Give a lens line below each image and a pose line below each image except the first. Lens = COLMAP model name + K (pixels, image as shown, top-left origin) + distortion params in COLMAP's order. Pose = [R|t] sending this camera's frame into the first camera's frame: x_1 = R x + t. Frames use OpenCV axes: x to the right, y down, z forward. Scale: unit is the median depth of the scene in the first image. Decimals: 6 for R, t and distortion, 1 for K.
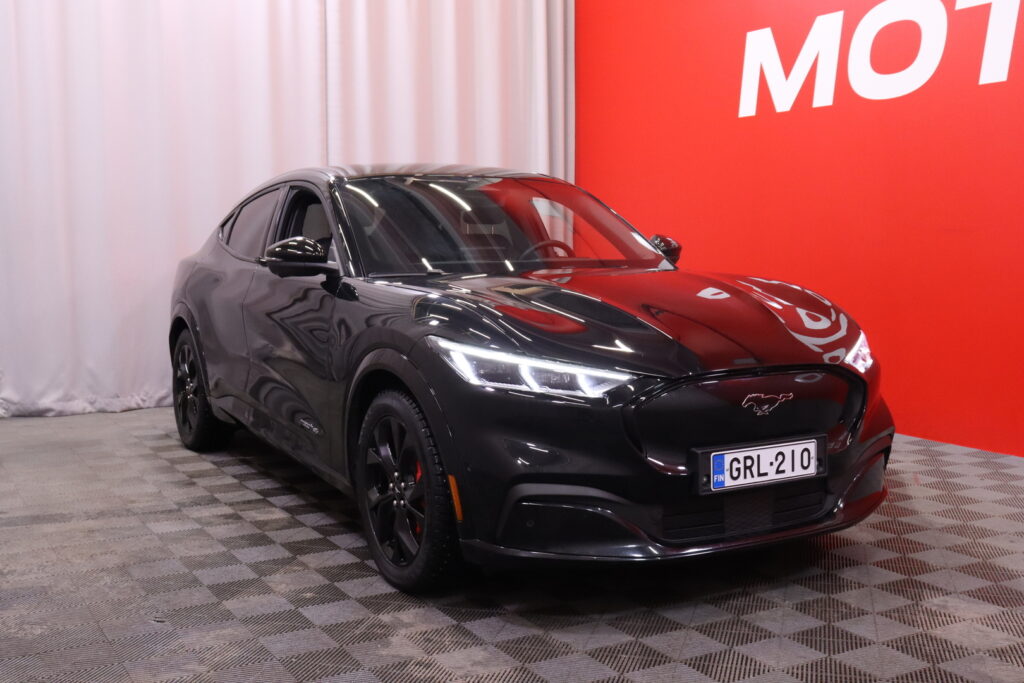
lens RADIAL K [[1200.4, 0, 515.9], [0, 1200.4, 347.3], [0, 0, 1]] dist [-0.105391, 0.000000]
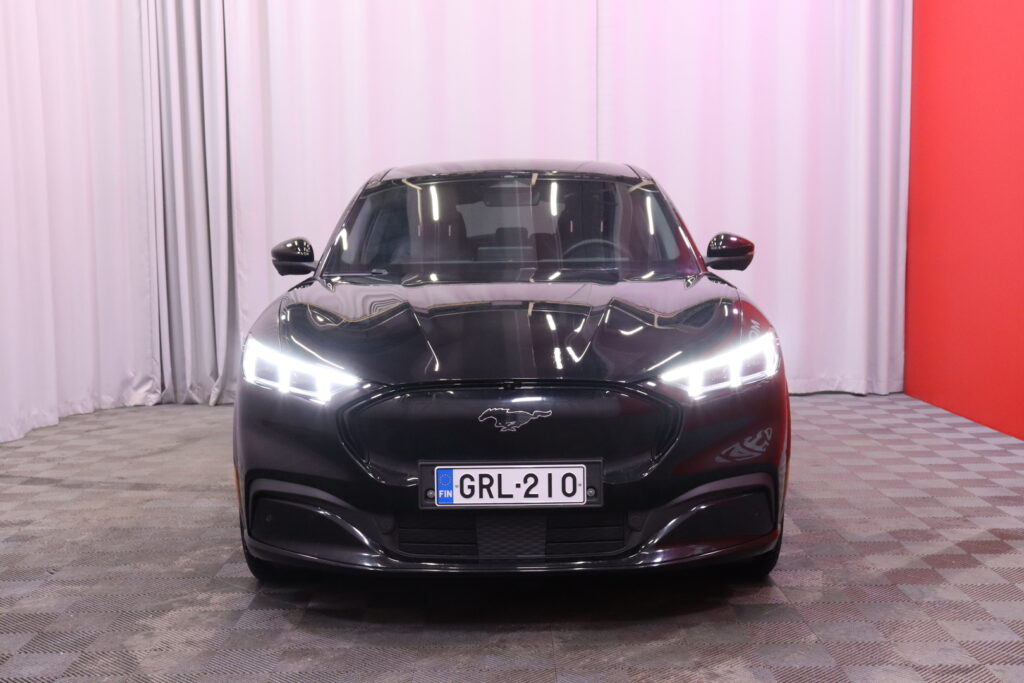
lens RADIAL K [[1302.8, 0, 516.3], [0, 1302.8, 339.6], [0, 0, 1]] dist [-0.074815, 0.000000]
pose [[0.868825, 0.035708, -0.493830, 0.711285], [-0.042780, 0.999080, -0.003024, -0.011942], [0.493268, 0.023754, 0.869553, 0.125098]]
